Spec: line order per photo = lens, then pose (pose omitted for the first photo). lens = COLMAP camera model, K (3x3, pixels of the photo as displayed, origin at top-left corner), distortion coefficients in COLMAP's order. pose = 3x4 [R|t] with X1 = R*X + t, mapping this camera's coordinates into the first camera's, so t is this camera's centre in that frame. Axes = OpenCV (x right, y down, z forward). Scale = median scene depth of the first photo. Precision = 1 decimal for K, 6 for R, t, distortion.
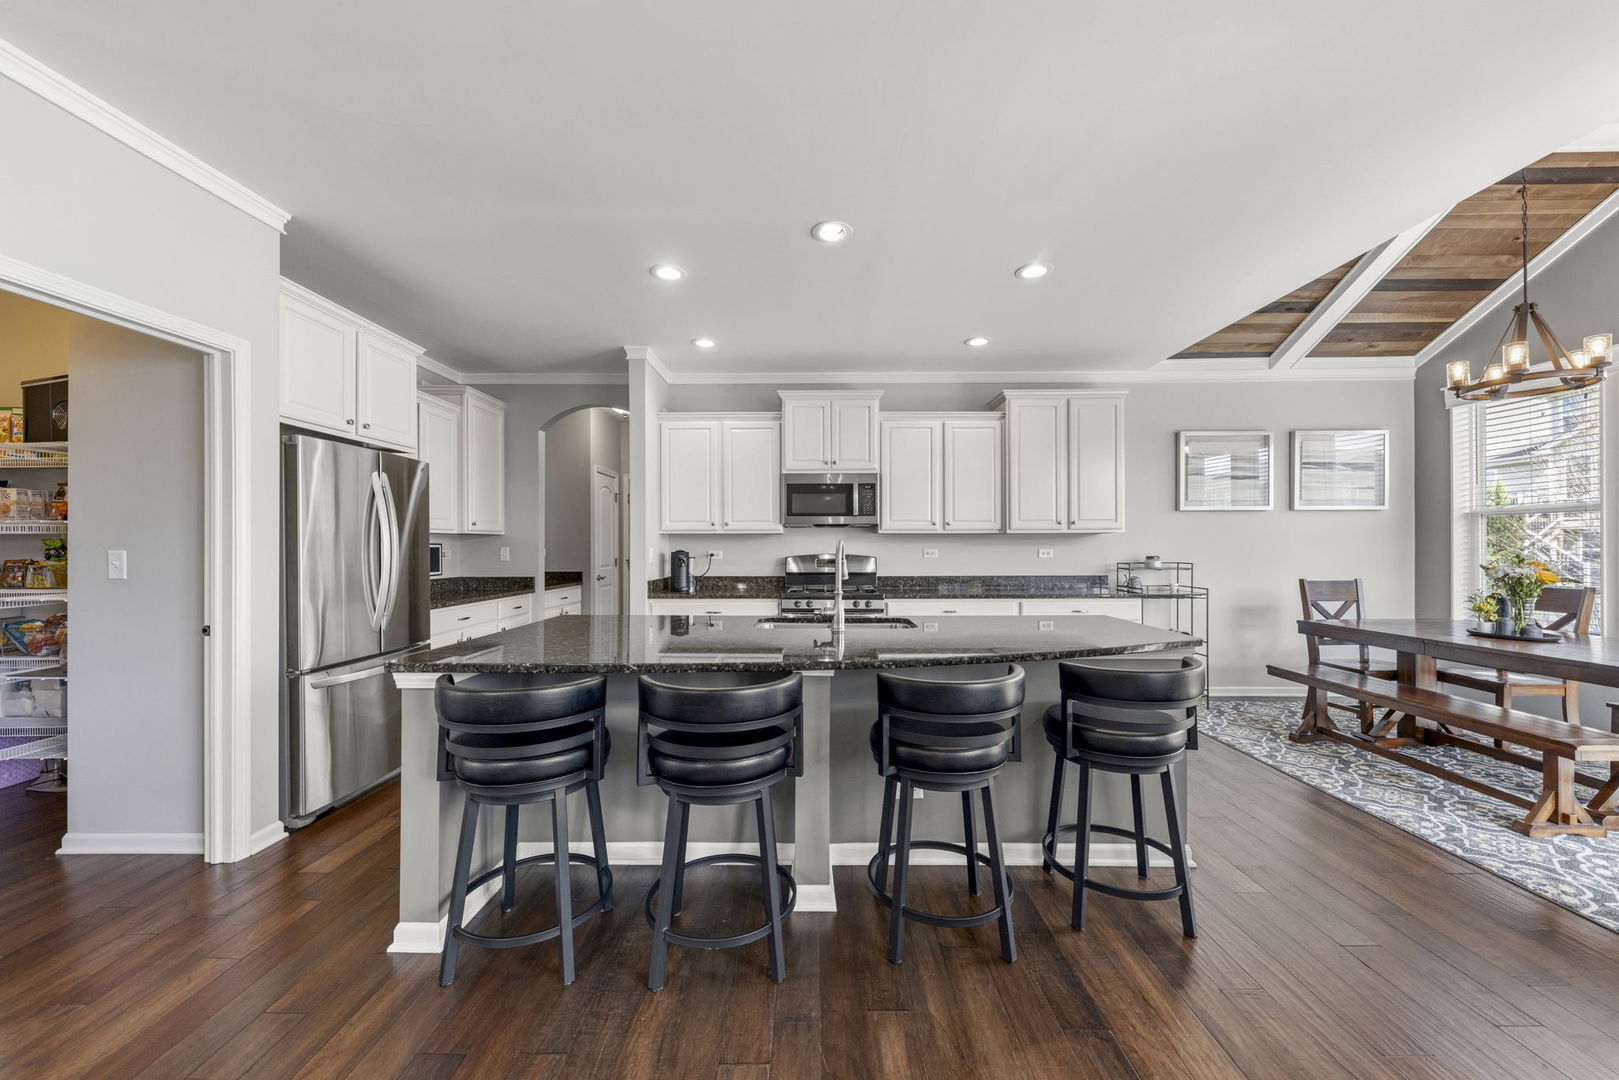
lens RADIAL K [[600.0, 0, 805.0], [0, 600.0, 542.1], [0, 0, 1]] dist [0.000426, -0.000240]
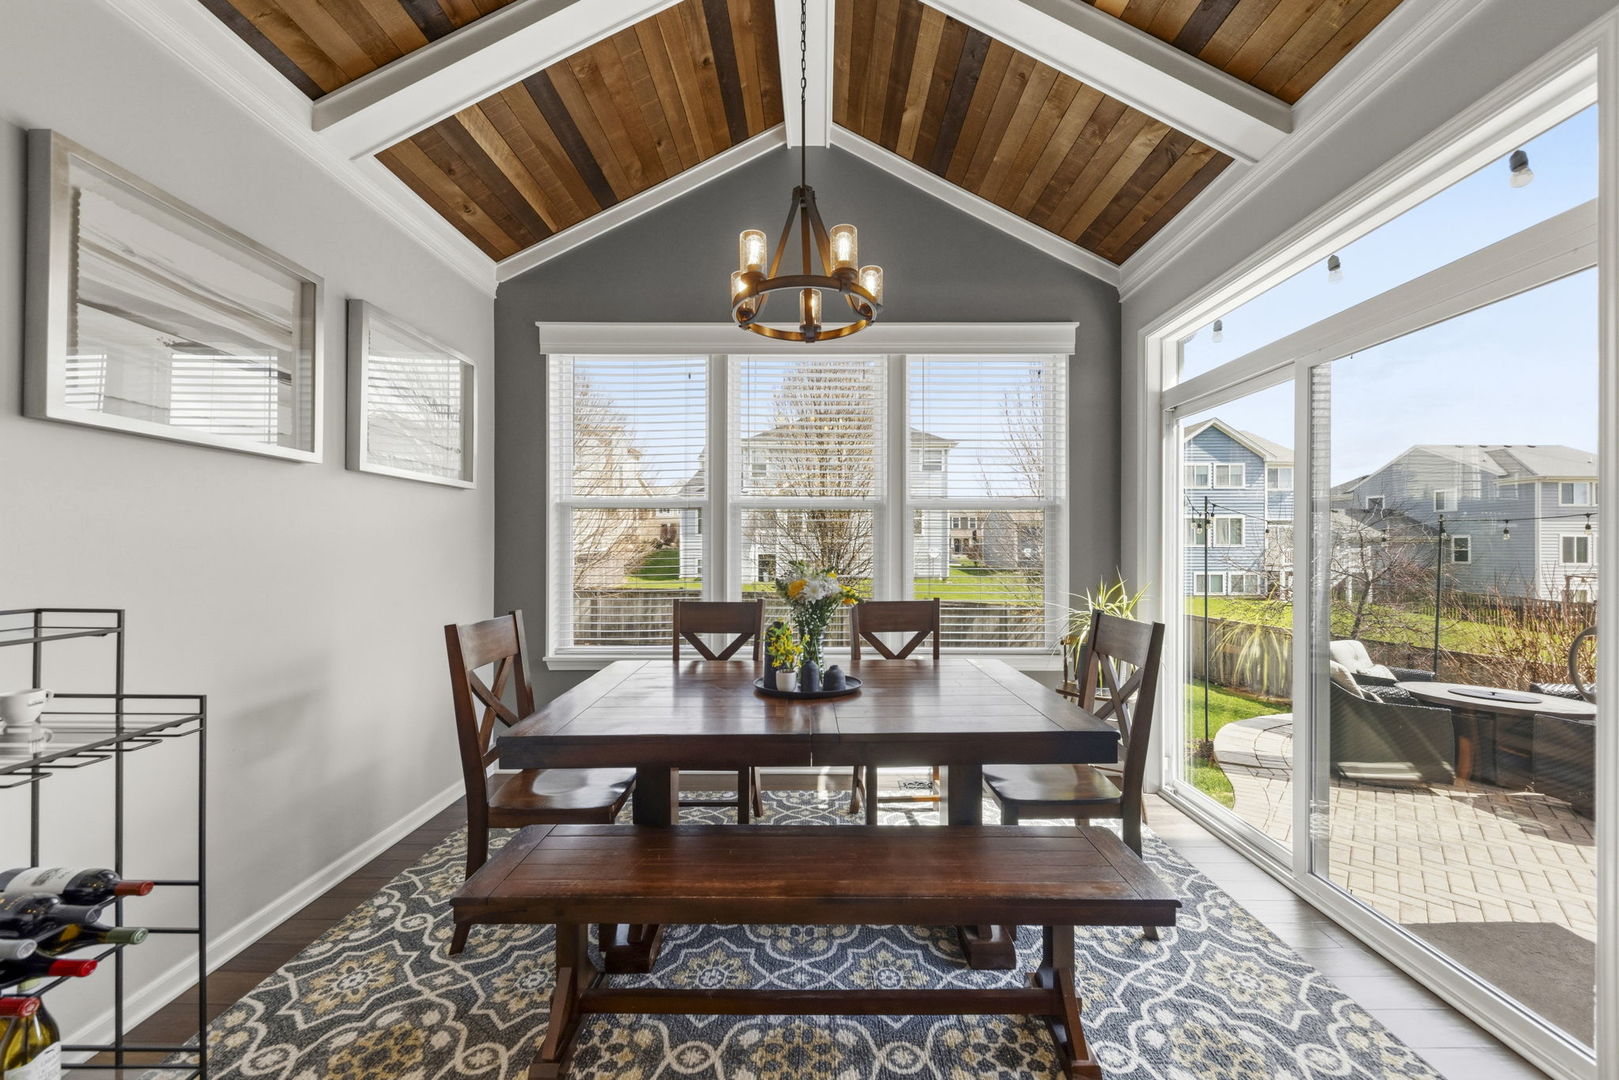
lens RADIAL K [[600.0, 0, 805.0], [0, 600.0, 542.1], [0, 0, 1]] dist [0.000426, -0.000240]
pose [[-0.019211, 0.009499, 0.999770, 0.368474], [-0.004345, 0.999945, -0.009584, 0.003753], [-0.999806, -0.004528, -0.019169, 0.697929]]
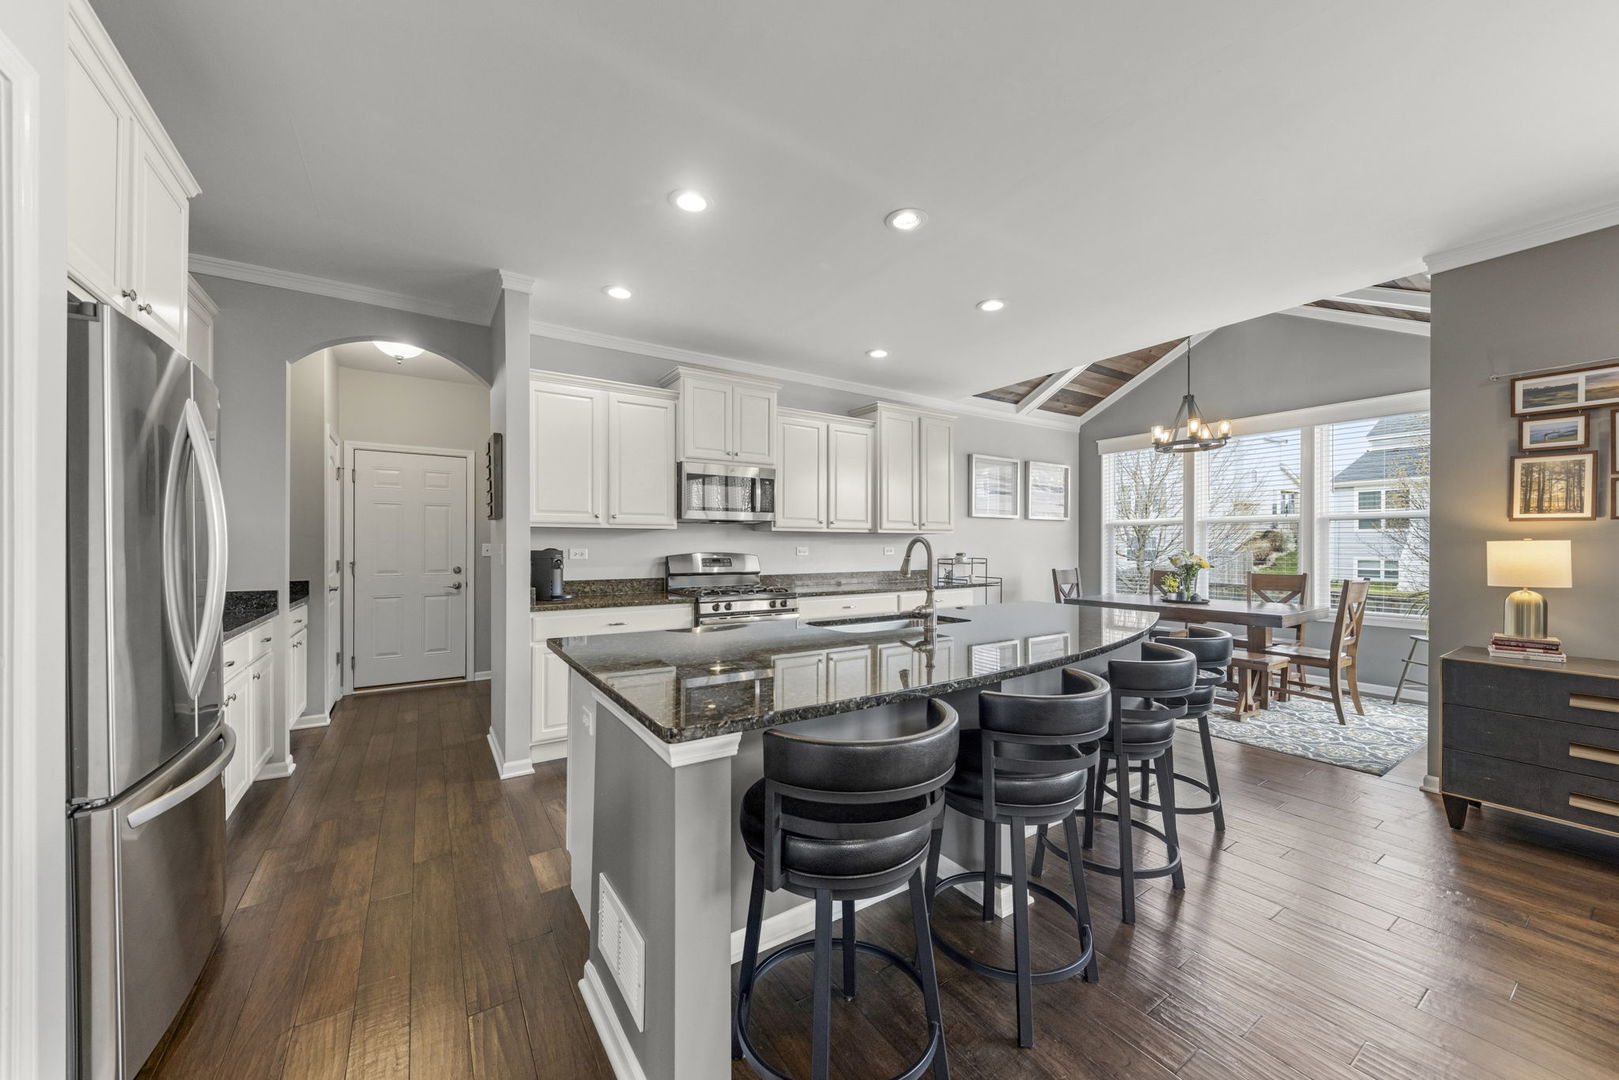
lens RADIAL K [[600.0, 0, 805.0], [0, 600.0, 542.1], [0, 0, 1]] dist [0.000426, -0.000240]
pose [[0.826175, 0.006277, 0.563379, -0.381240], [-0.006747, 0.999976, -0.001247, 0.004481], [-0.563373, -0.002771, 0.826198, 0.171144]]
